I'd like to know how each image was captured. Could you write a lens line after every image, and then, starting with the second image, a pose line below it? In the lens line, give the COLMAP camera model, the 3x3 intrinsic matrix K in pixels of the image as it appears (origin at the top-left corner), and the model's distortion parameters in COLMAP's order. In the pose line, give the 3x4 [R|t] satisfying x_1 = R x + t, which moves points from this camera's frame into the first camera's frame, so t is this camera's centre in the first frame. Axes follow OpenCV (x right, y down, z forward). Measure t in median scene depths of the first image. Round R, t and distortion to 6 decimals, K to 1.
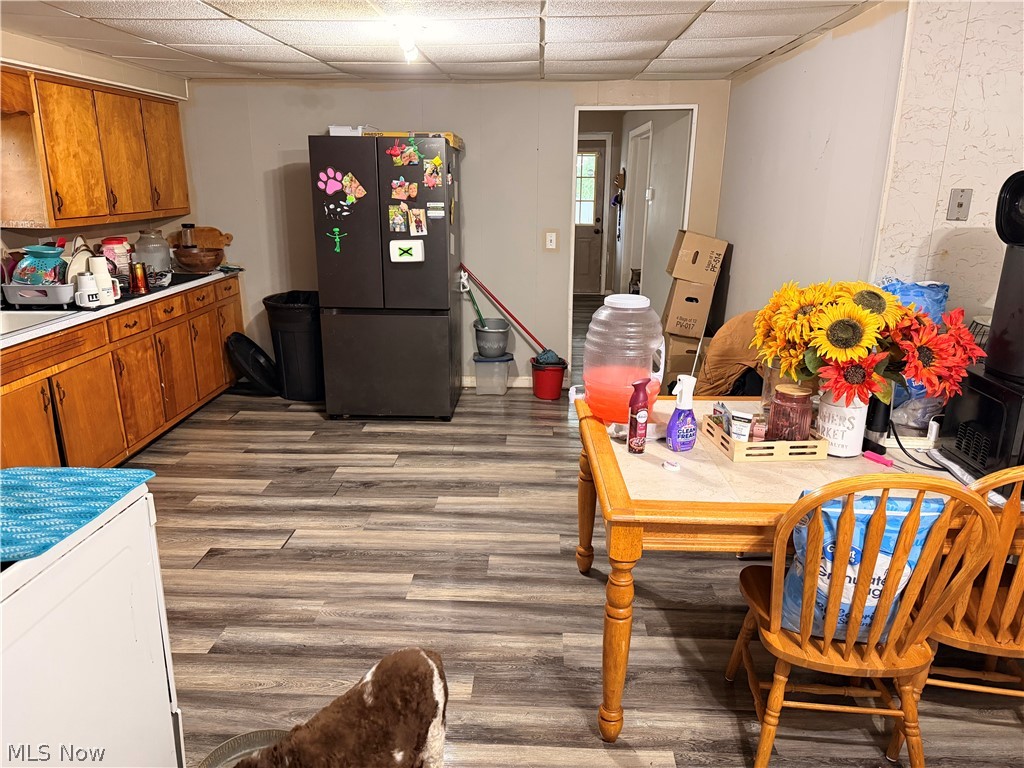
lens RADIAL K [[713.9, 0, 510.5], [0, 713.9, 384.8], [0, 0, 1]] dist [0.005830, 0.001216]
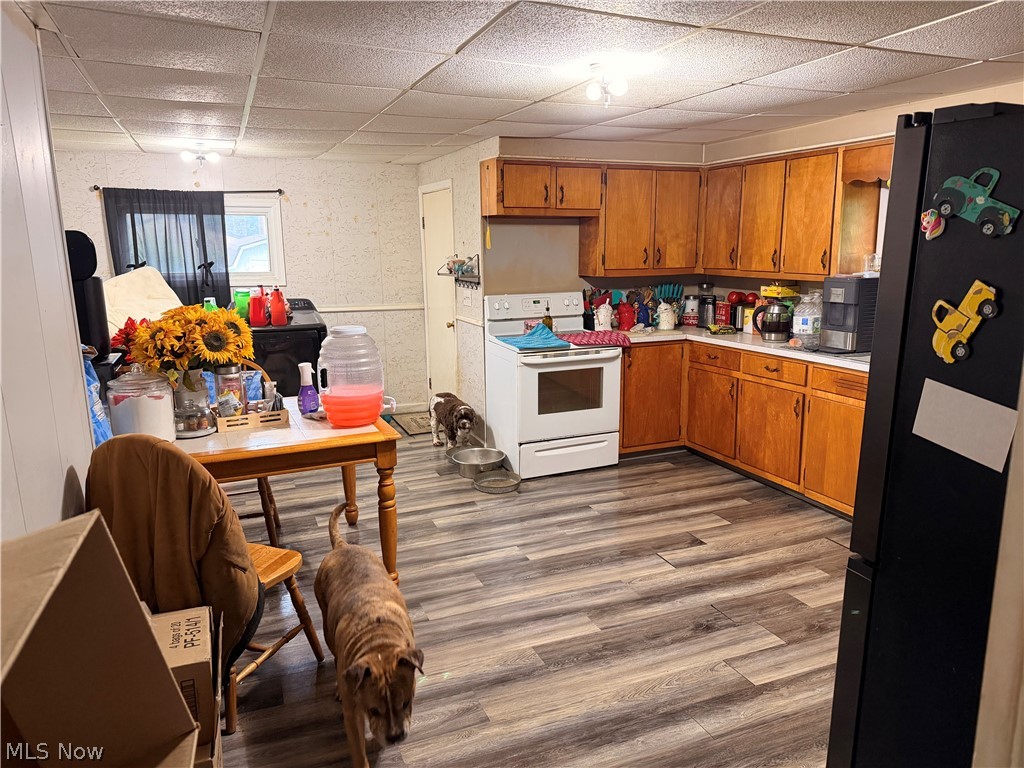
lens RADIAL K [[713.9, 0, 512.1], [0, 713.9, 387.4], [0, 0, 1]] dist [0.005830, 0.001216]
pose [[-0.912257, 0.077525, -0.402215, 0.305147], [-0.114128, 0.894938, 0.431348, -0.440197], [0.393397, 0.439405, -0.807565, 1.596643]]
